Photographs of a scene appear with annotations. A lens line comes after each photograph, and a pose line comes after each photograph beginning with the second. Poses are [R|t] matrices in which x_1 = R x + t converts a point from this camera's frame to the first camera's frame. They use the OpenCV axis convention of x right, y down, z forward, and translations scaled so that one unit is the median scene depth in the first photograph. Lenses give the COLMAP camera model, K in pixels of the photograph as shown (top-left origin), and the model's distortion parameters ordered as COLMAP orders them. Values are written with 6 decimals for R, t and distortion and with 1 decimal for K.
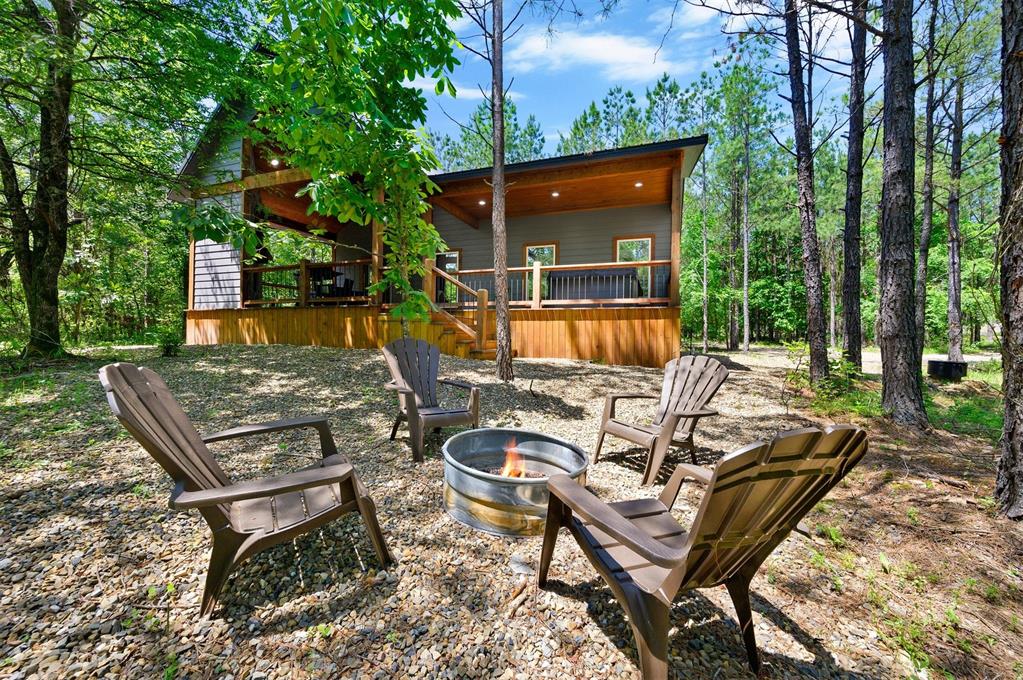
lens RADIAL K [[405.4, 0, 512.9], [0, 405.4, 340.7], [0, 0, 1]] dist [0.000458, 0.000097]
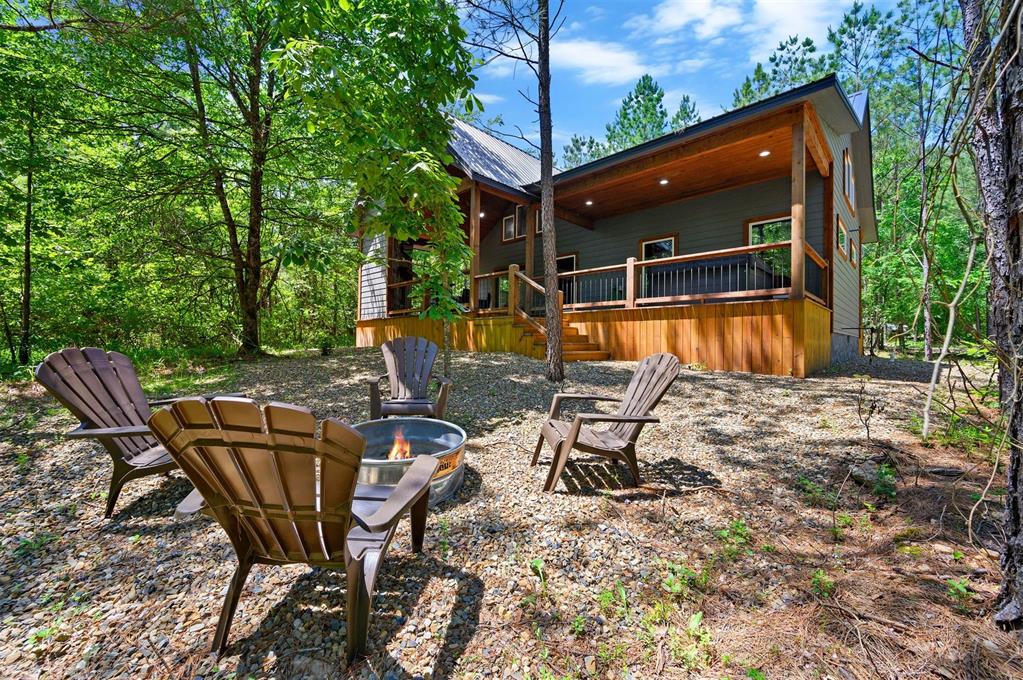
lens RADIAL K [[407.2, 0, 515.2], [0, 407.2, 342.9], [0, 0, 1]] dist [-0.002156, -0.000195]
pose [[0.912501, -0.005982, -0.409032, 0.181806], [0.003131, 0.999966, -0.007641, 0.006947], [0.409064, 0.005691, 0.912488, 0.033834]]
